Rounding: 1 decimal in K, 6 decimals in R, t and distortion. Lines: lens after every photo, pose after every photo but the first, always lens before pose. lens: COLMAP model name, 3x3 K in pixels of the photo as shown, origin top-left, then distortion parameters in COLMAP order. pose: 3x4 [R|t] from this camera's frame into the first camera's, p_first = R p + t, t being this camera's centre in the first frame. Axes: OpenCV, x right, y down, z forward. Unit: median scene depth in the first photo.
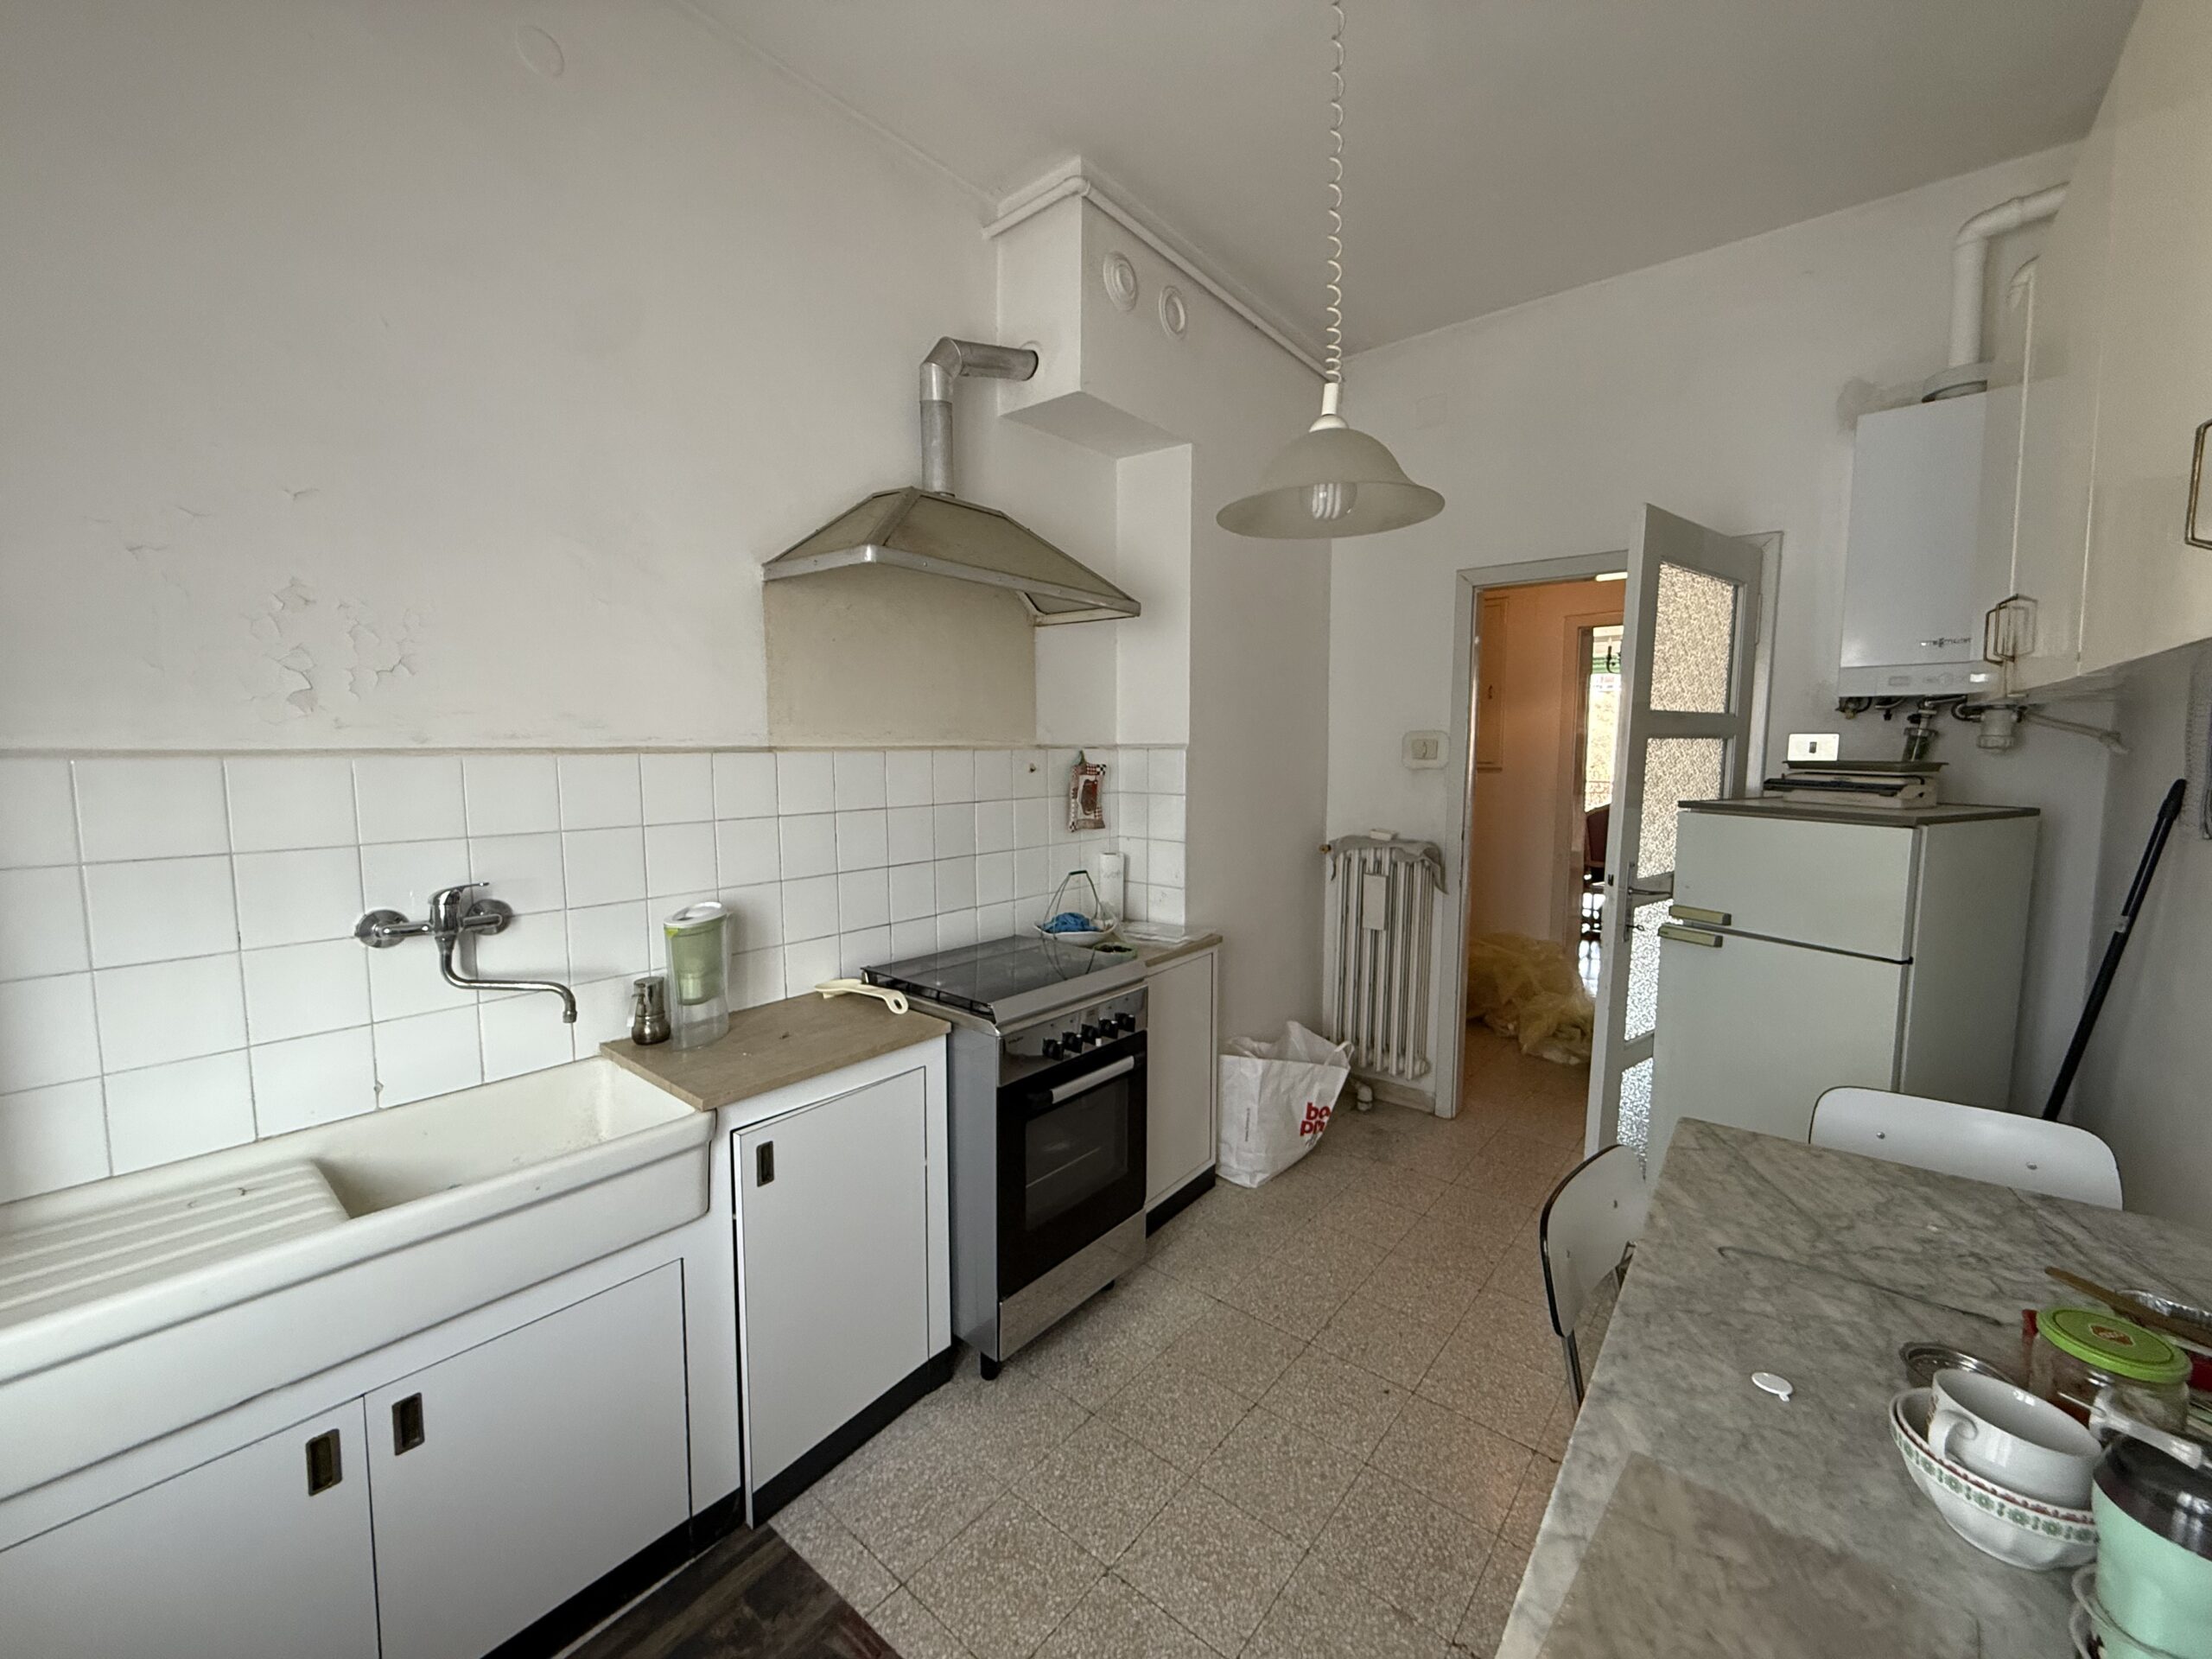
lens RADIAL K [[881.5, 0, 1105.1], [0, 881.5, 828.5], [0, 0, 1]] dist [0.003988, -0.000022]
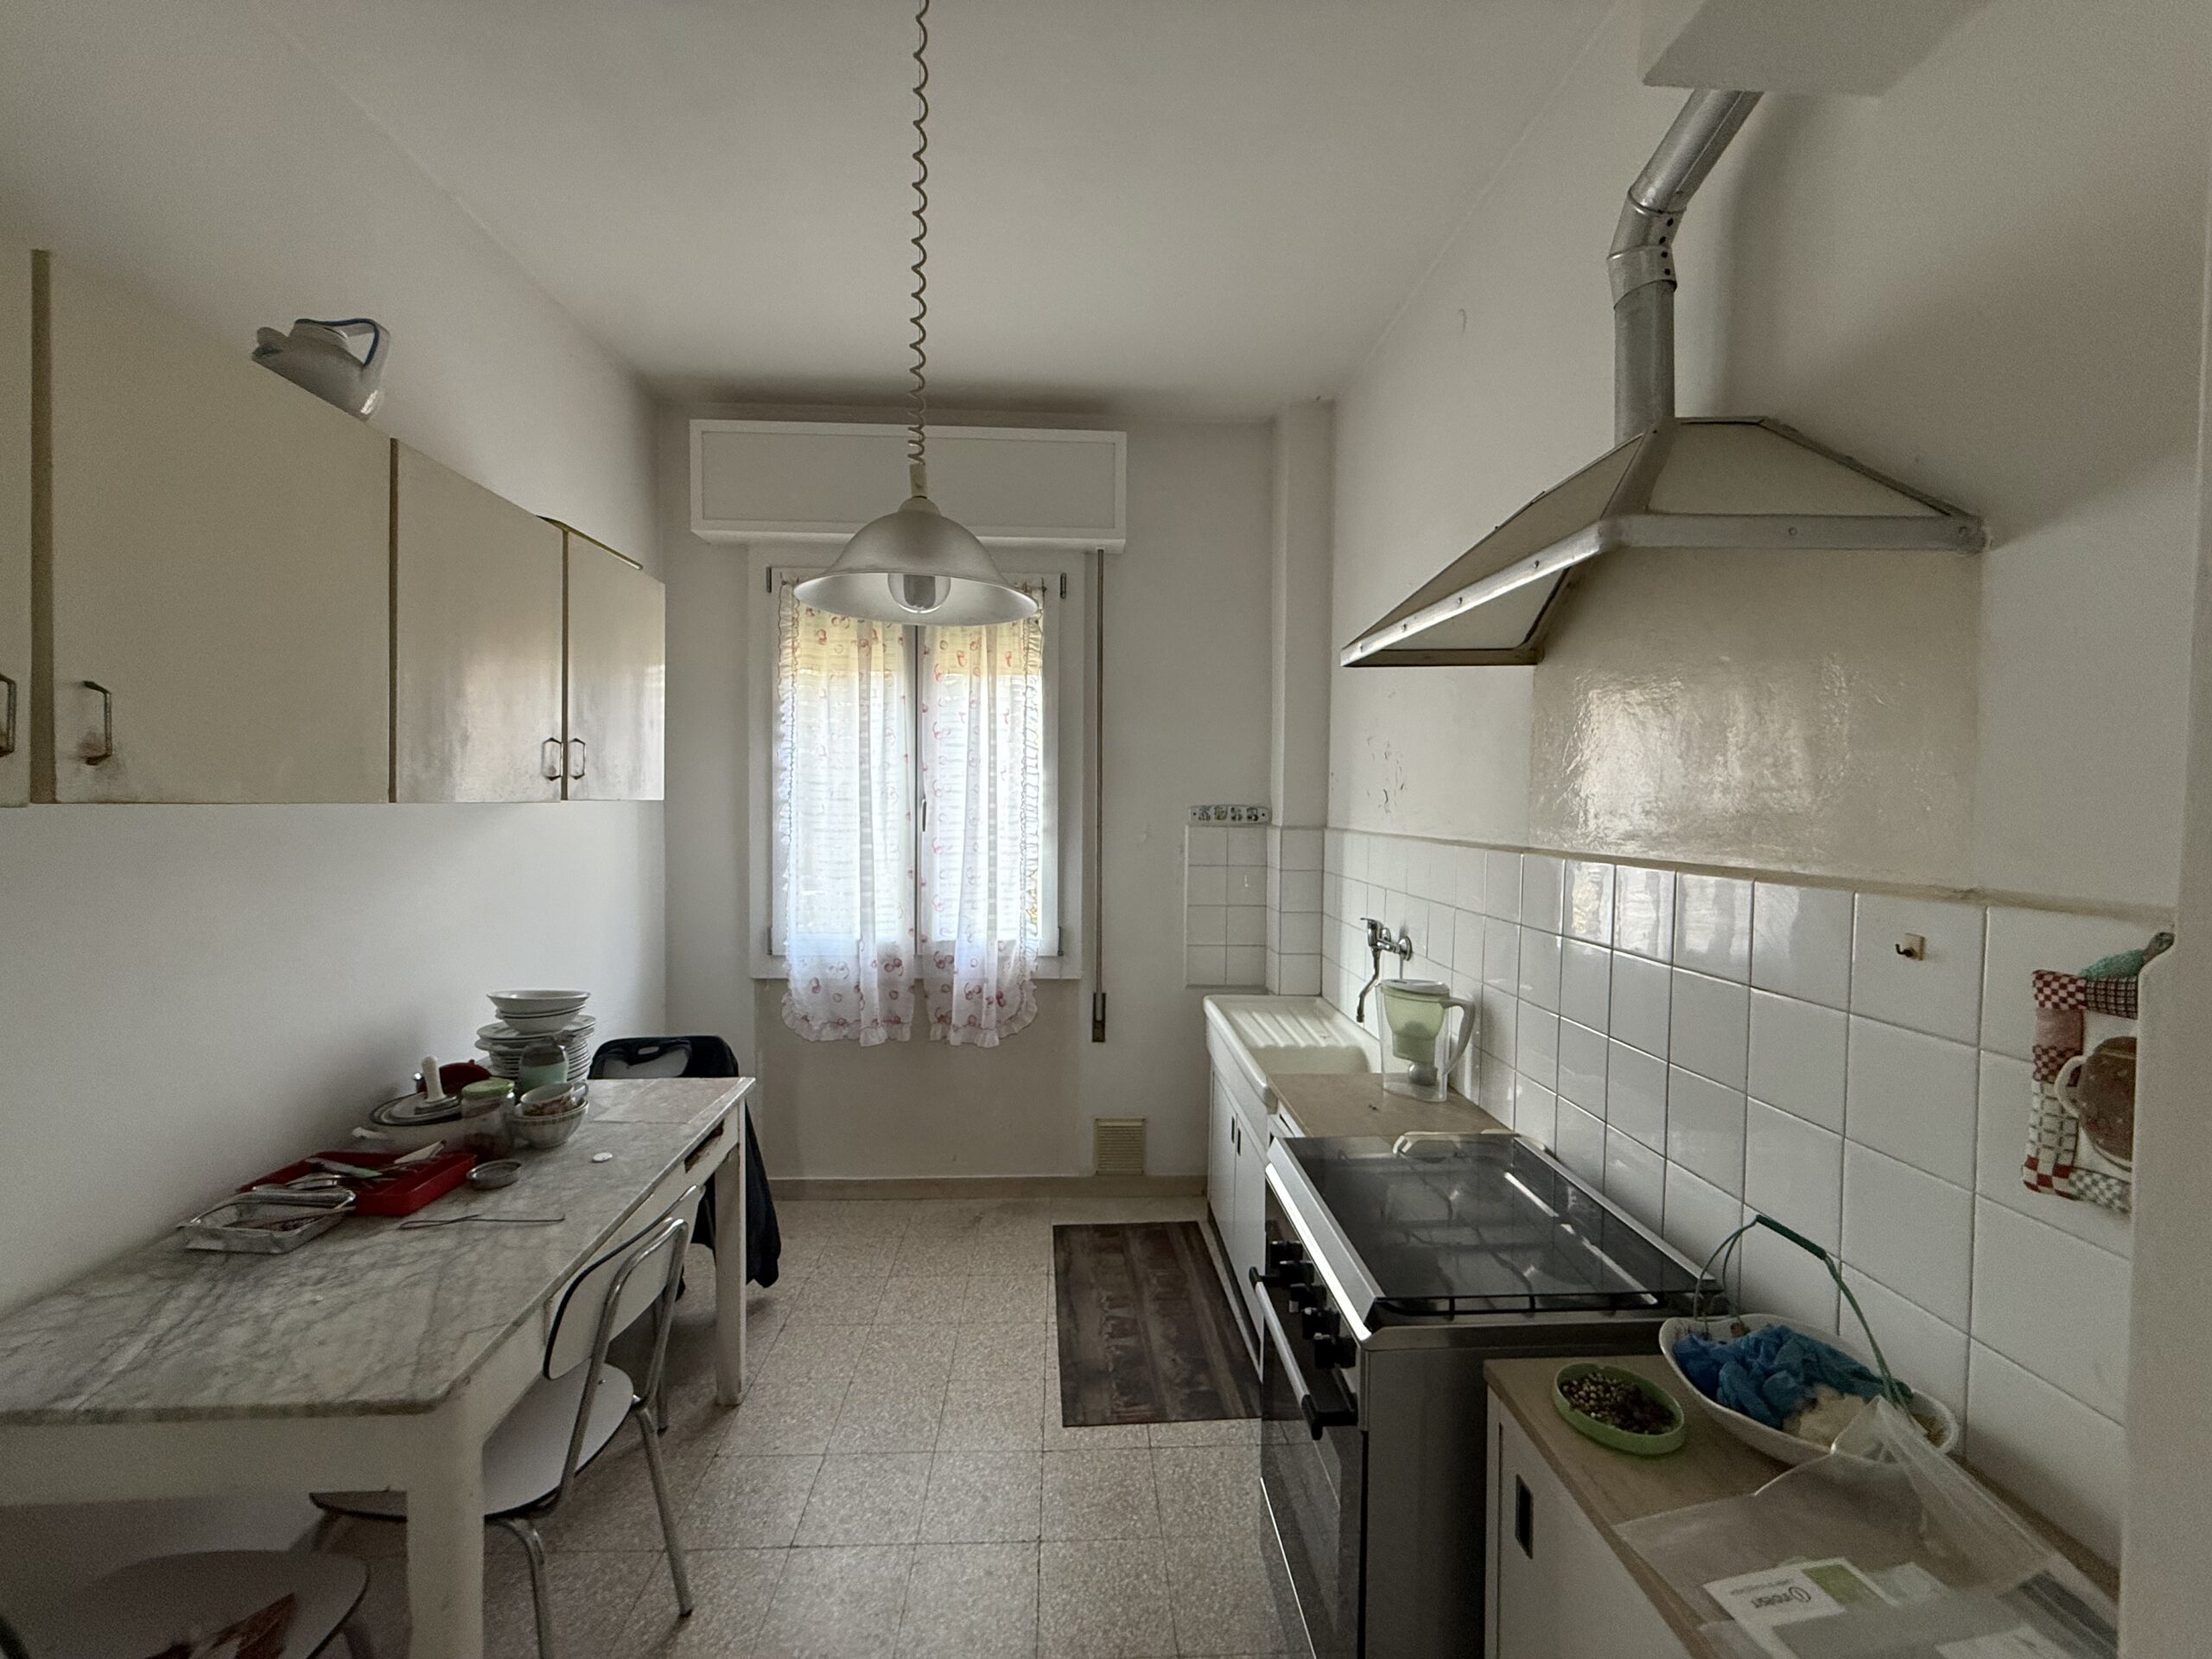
lens RADIAL K [[881.5, 0, 1105.4], [0, 881.5, 821.4], [0, 0, 1]] dist [0.003988, -0.000022]
pose [[-0.735354, 0.009231, -0.677621, 0.931861], [-0.074150, 0.992808, 0.093992, -0.292757], [0.673615, 0.119363, -0.729380, 2.307870]]
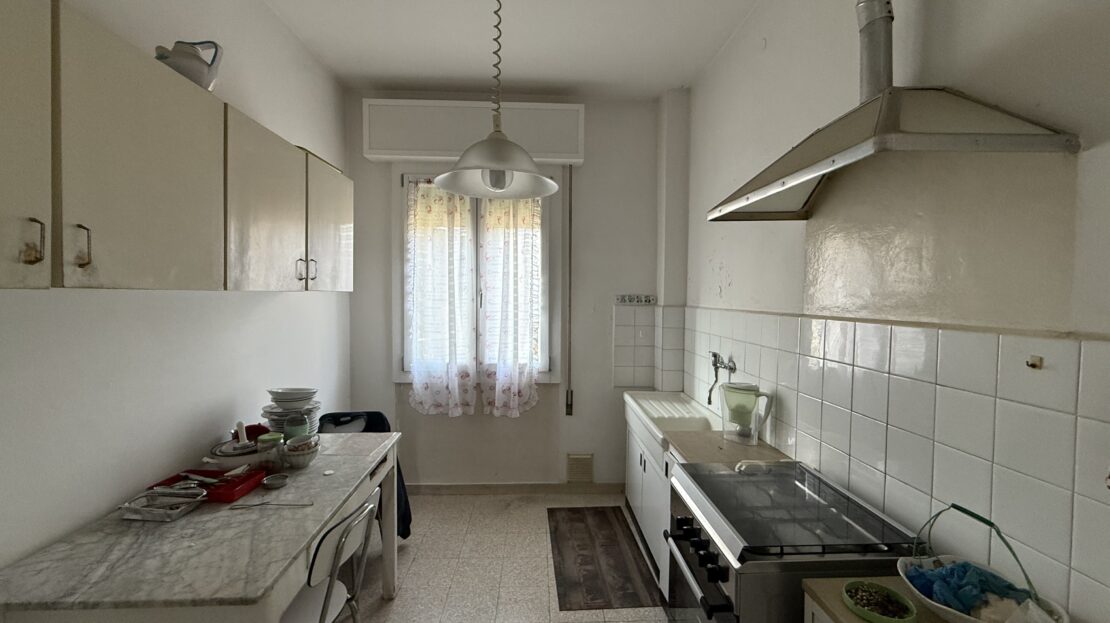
lens RADIAL K [[442.1, 0, 554.9], [0, 442.1, 307.3], [0, 0, 1]] dist [0.002122, 0.000047]
pose [[-0.739446, 0.012086, -0.673108, 0.974997], [-0.072880, 0.992526, 0.097883, -0.266199], [0.669260, 0.121435, -0.733038, 2.220916]]
